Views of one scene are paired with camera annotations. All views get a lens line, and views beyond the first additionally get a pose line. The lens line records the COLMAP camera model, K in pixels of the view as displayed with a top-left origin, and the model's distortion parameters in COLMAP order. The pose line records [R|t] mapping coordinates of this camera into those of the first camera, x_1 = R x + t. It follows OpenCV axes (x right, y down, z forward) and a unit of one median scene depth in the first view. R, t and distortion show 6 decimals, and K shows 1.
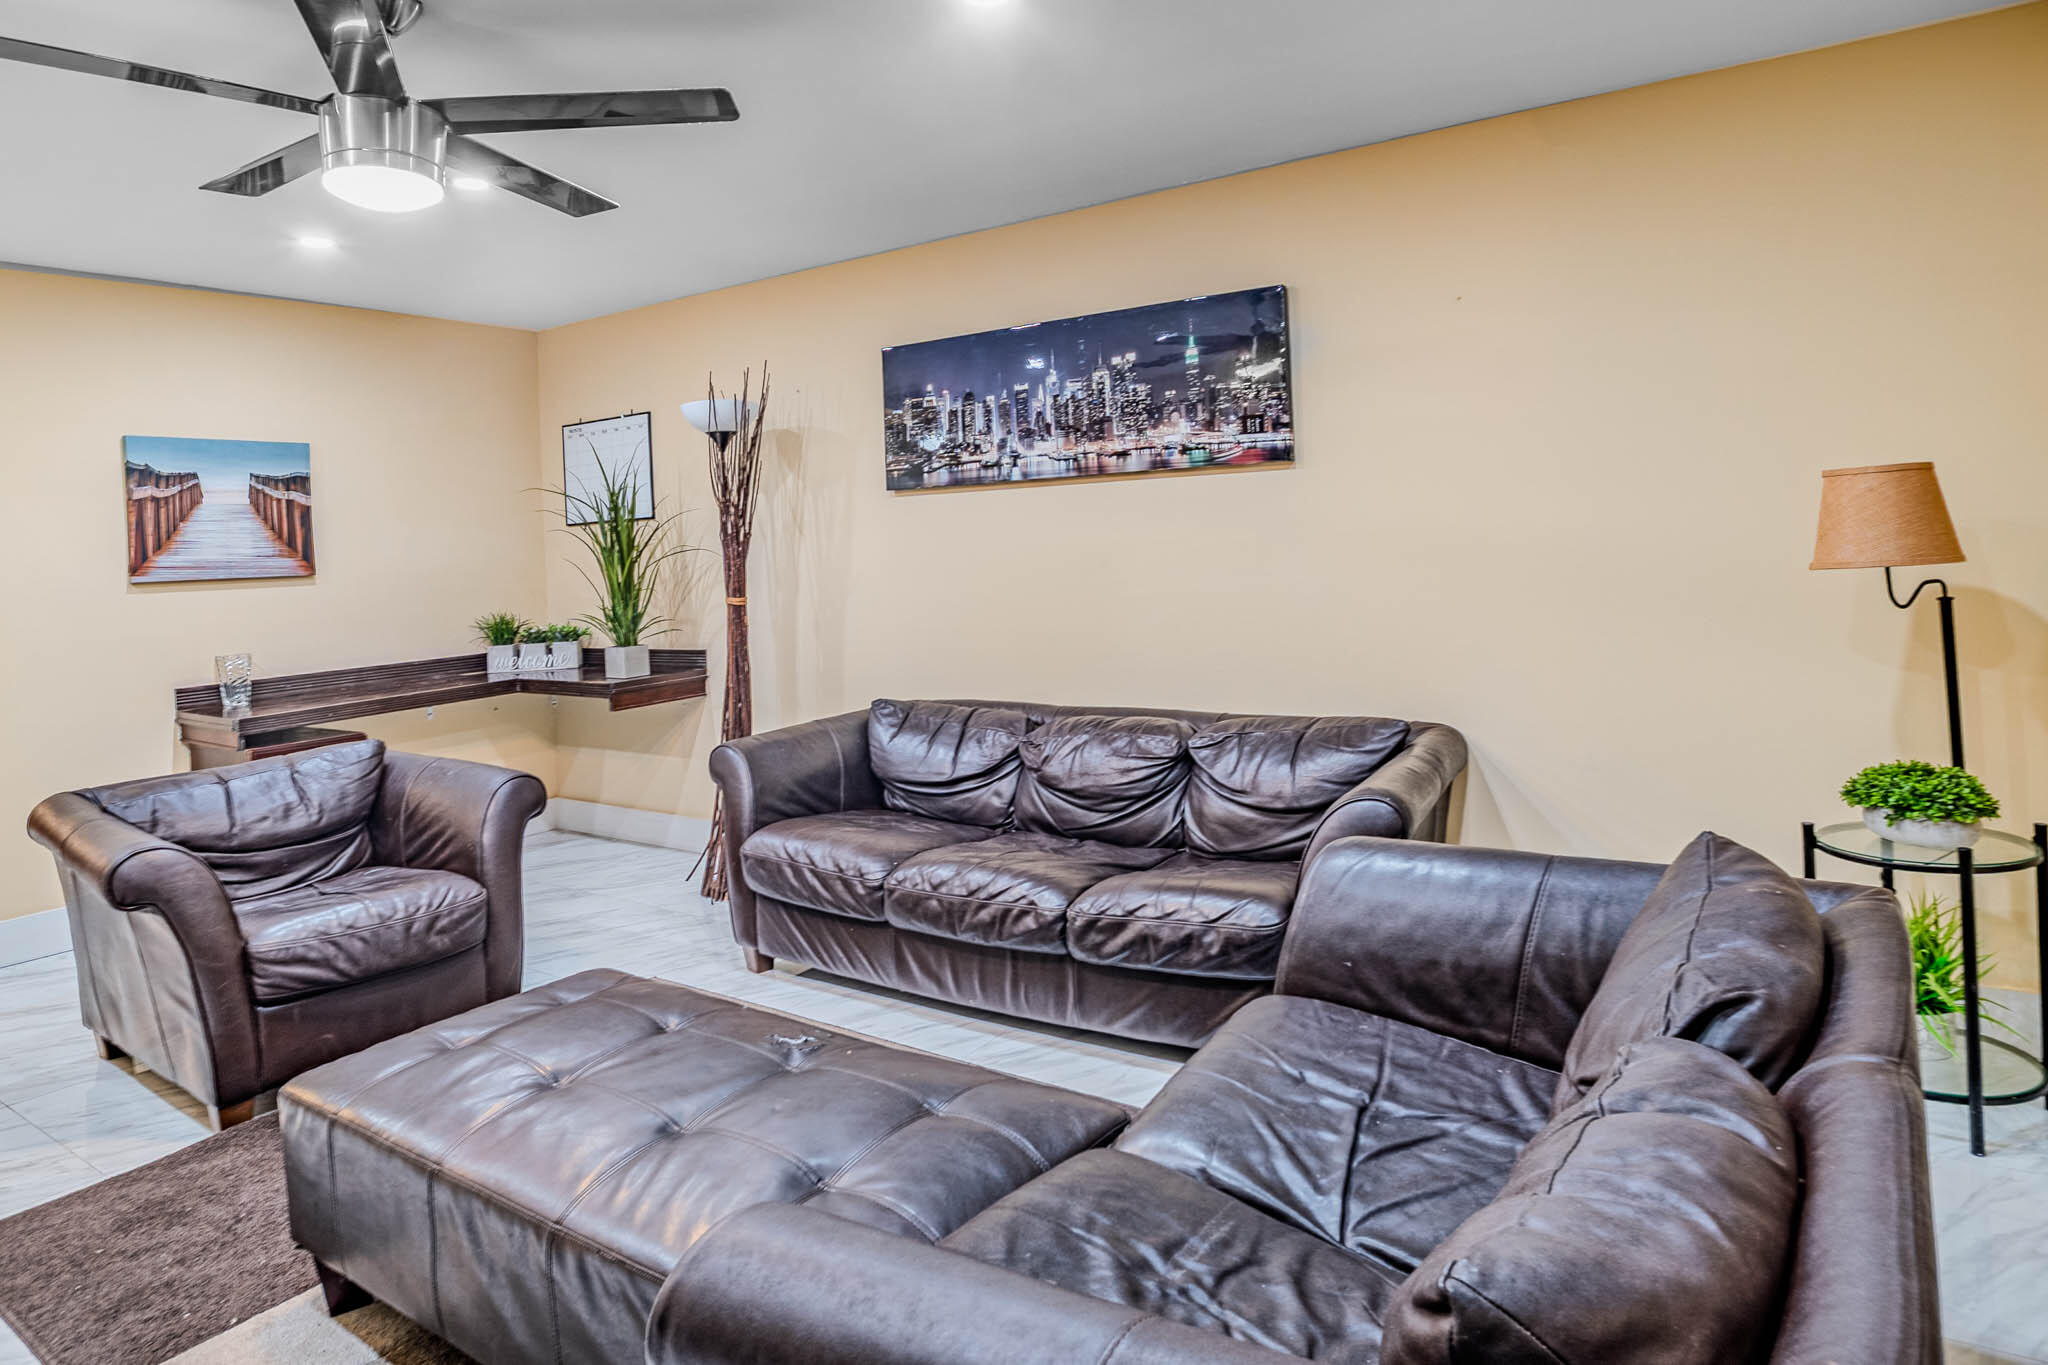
lens RADIAL K [[1200.9, 0, 1037.9], [0, 1200.9, 543.3], [0, 0, 1]] dist [-0.041956, 0.010867]
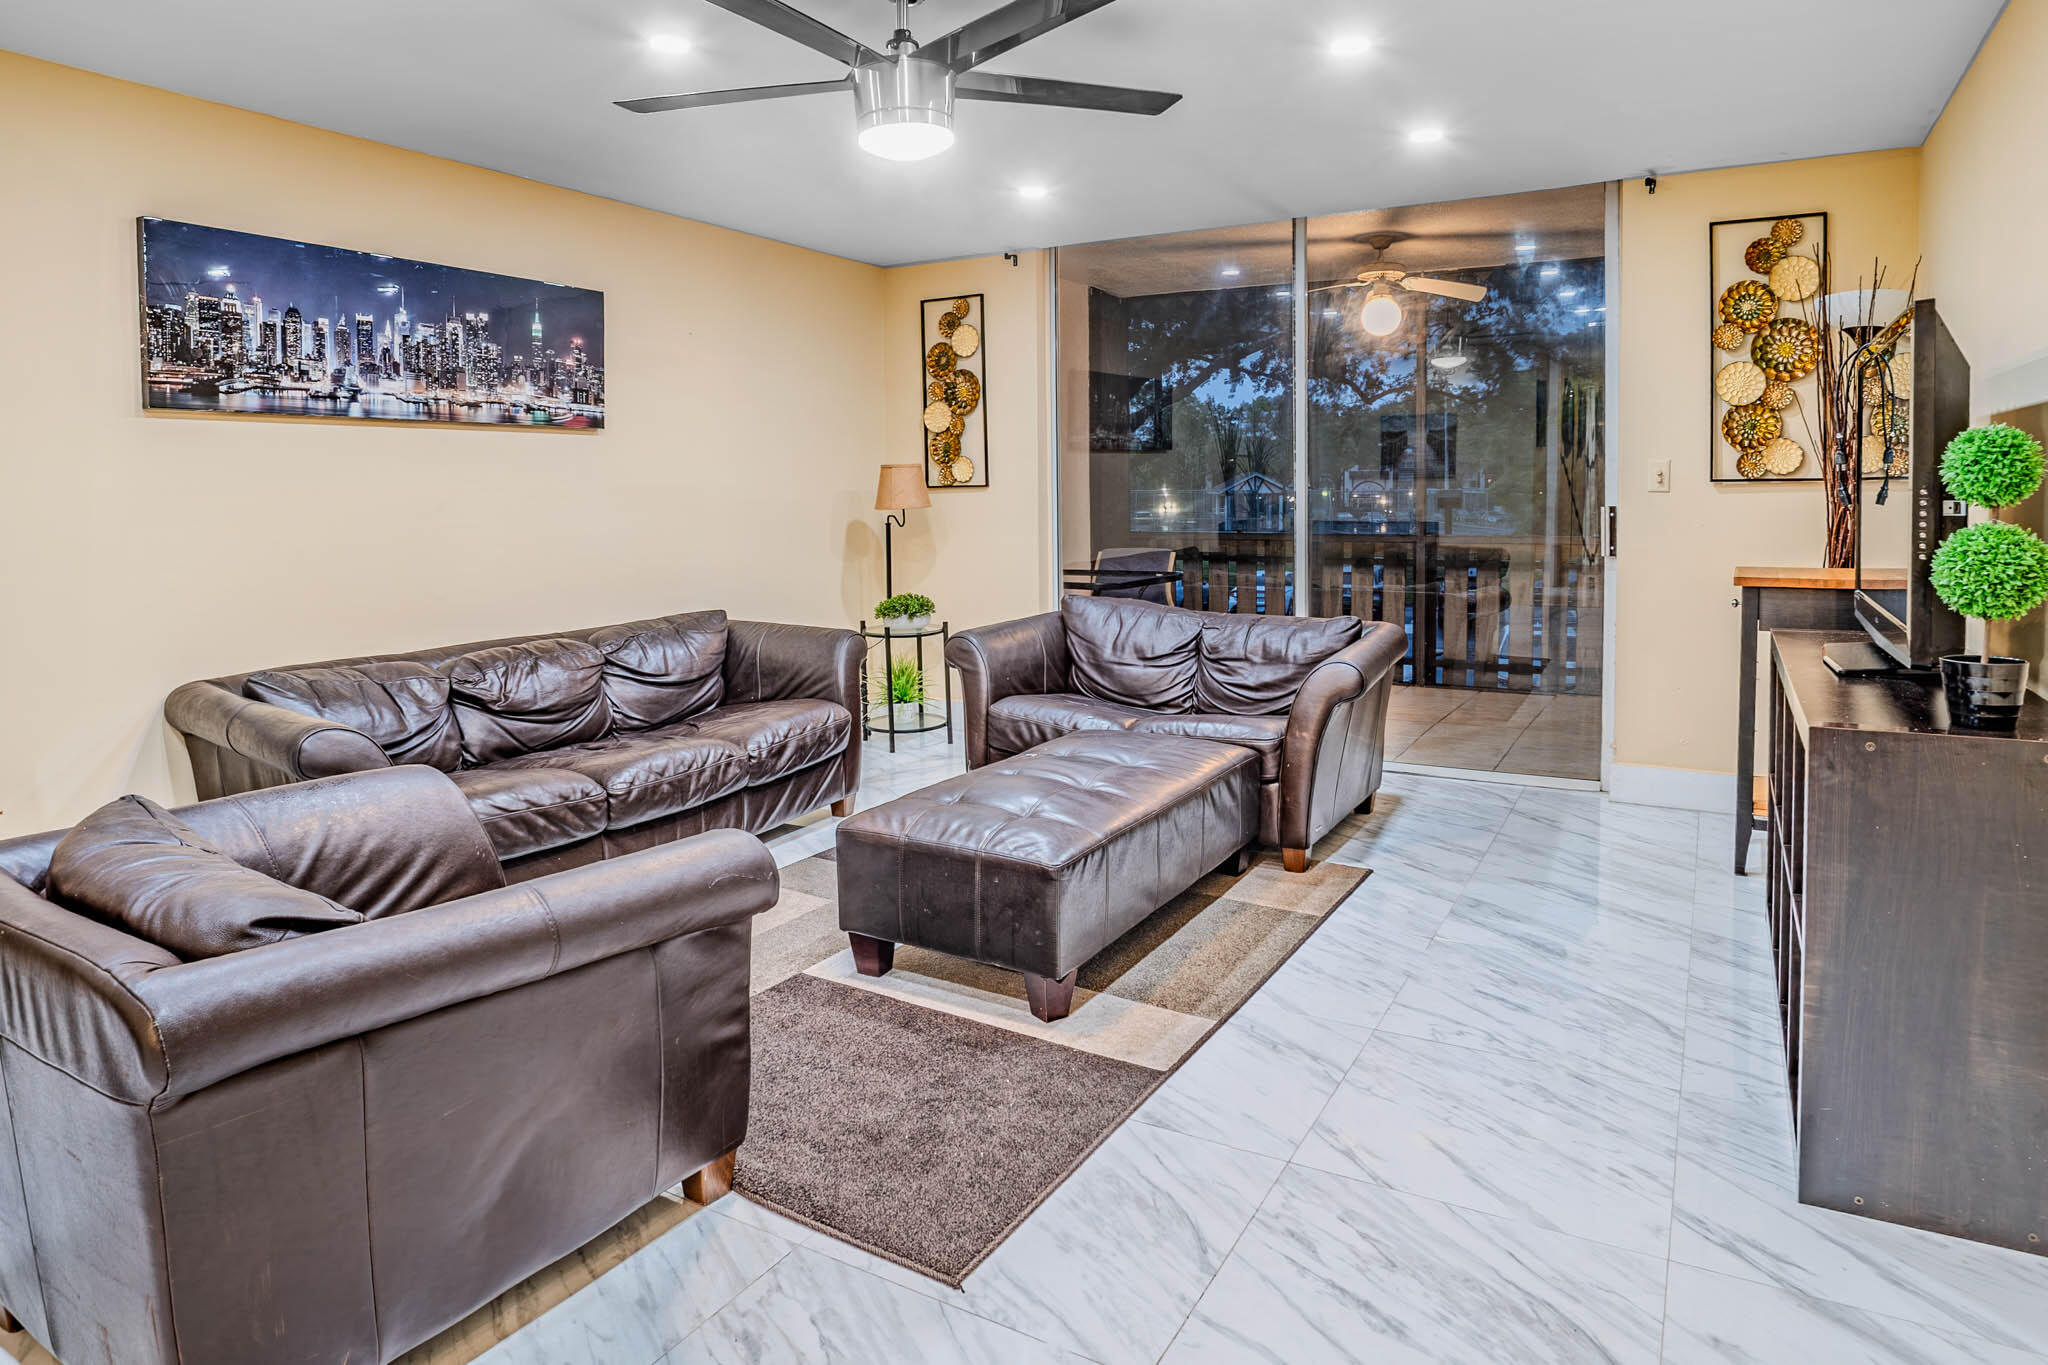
lens RADIAL K [[1200.9, 0, 1037.9], [0, 1200.9, 543.3], [0, 0, 1]] dist [-0.041956, 0.010867]
pose [[-0.066587, -0.007169, 0.997755, -0.999197], [0.007583, 0.999942, 0.007690, 0.043633], [-0.997752, 0.008078, -0.066529, 0.554861]]
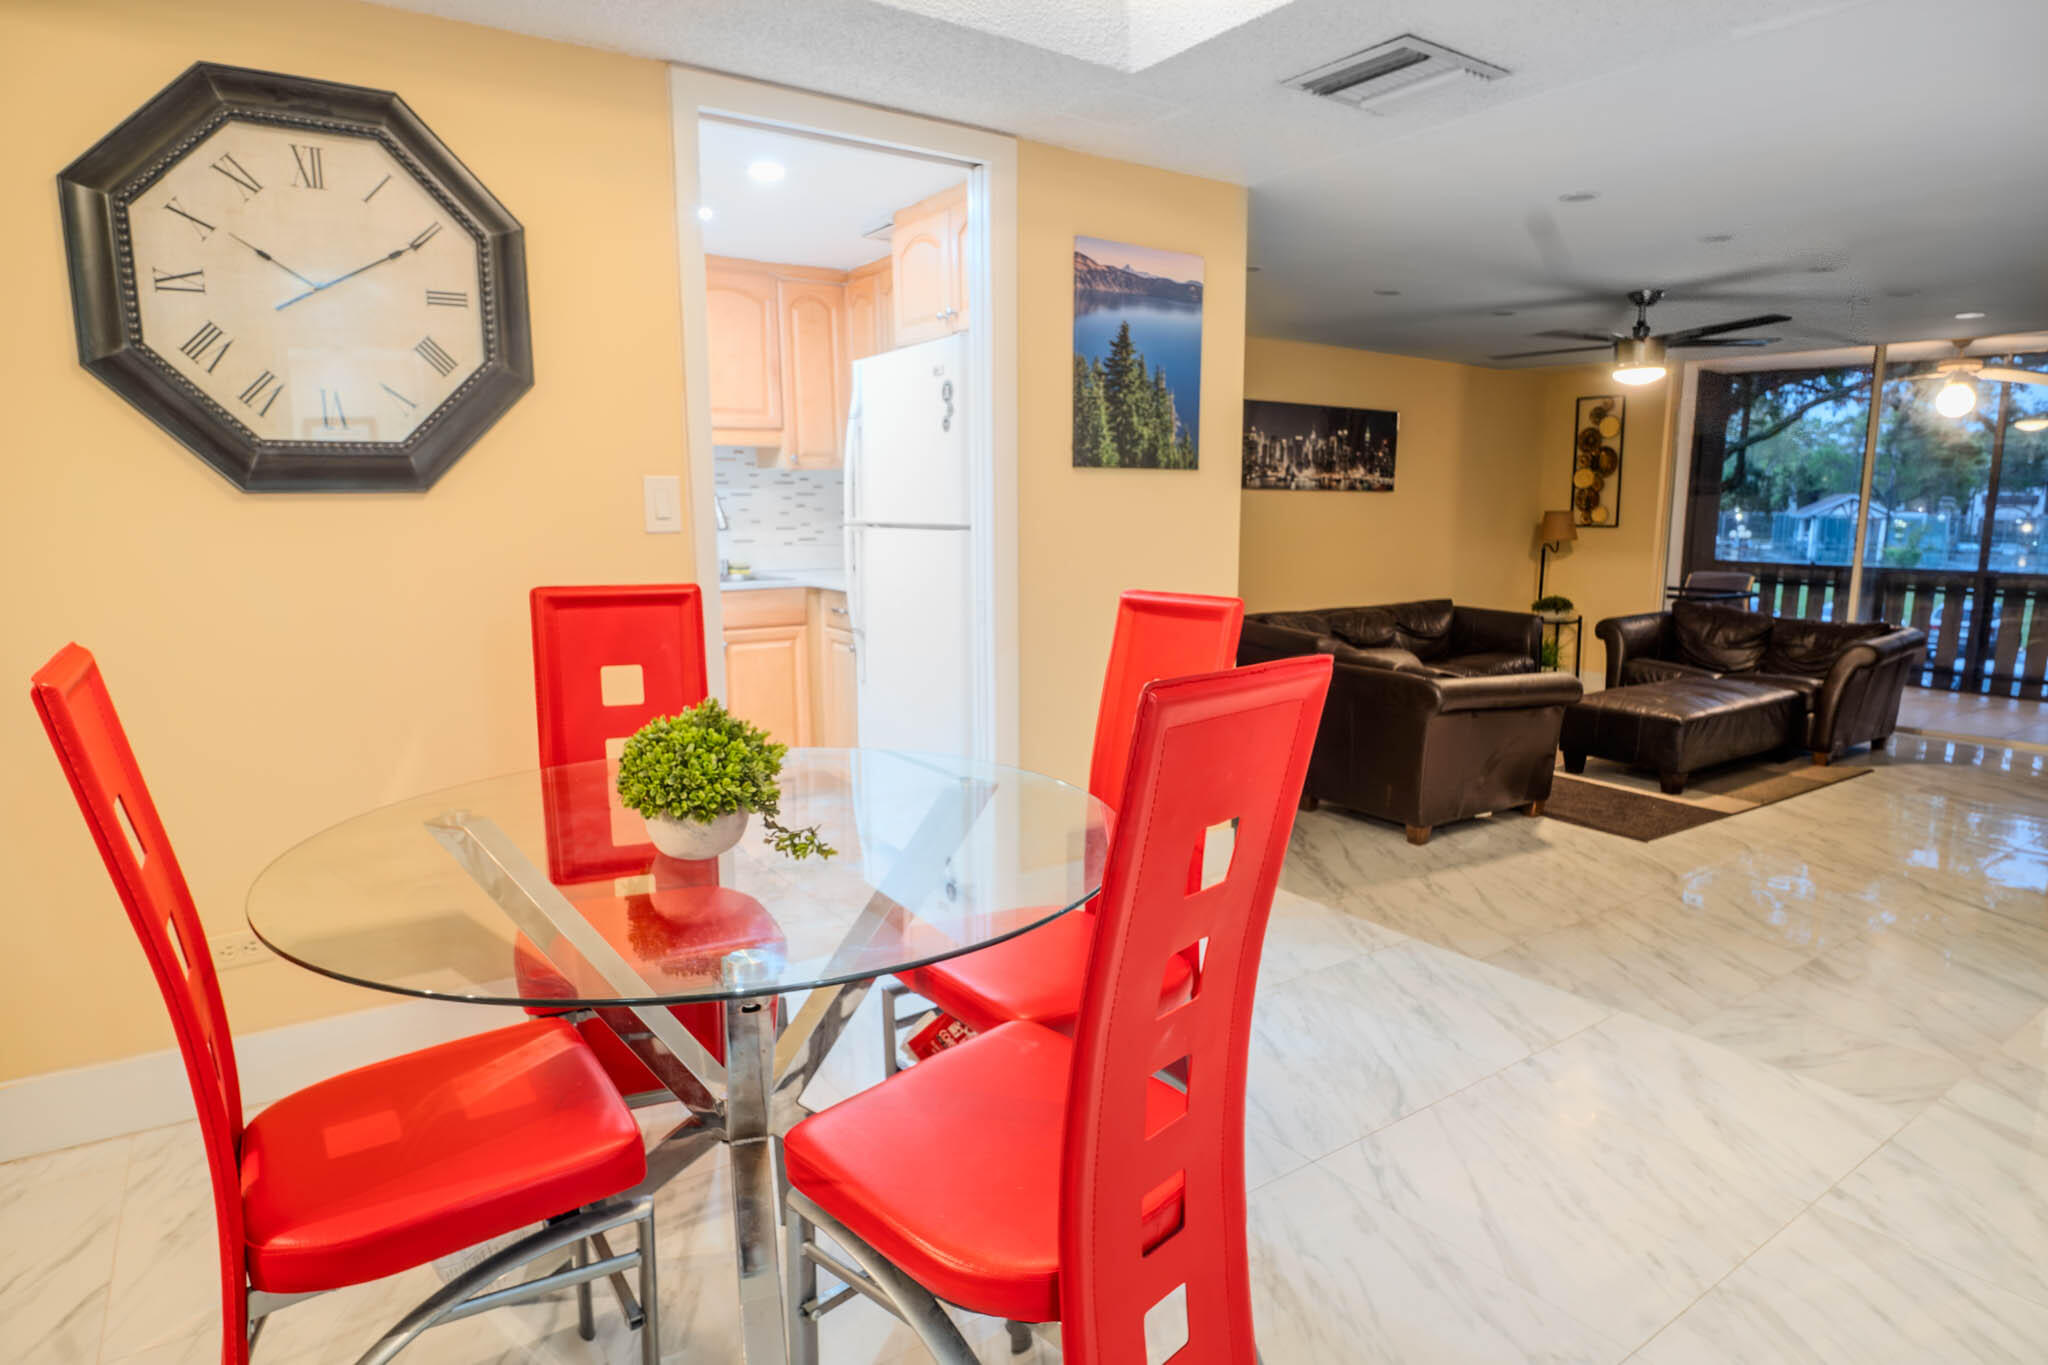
lens RADIAL K [[1151.8, 0, 1034.4], [0, 1151.8, 708.4], [0, 0, 1]] dist [-0.048101, 0.011502]
pose [[0.366654, -0.125690, 0.921828, -1.876696], [-0.019015, 0.989613, 0.142496, 0.037455], [-0.930163, -0.069776, 0.360456, 0.737786]]
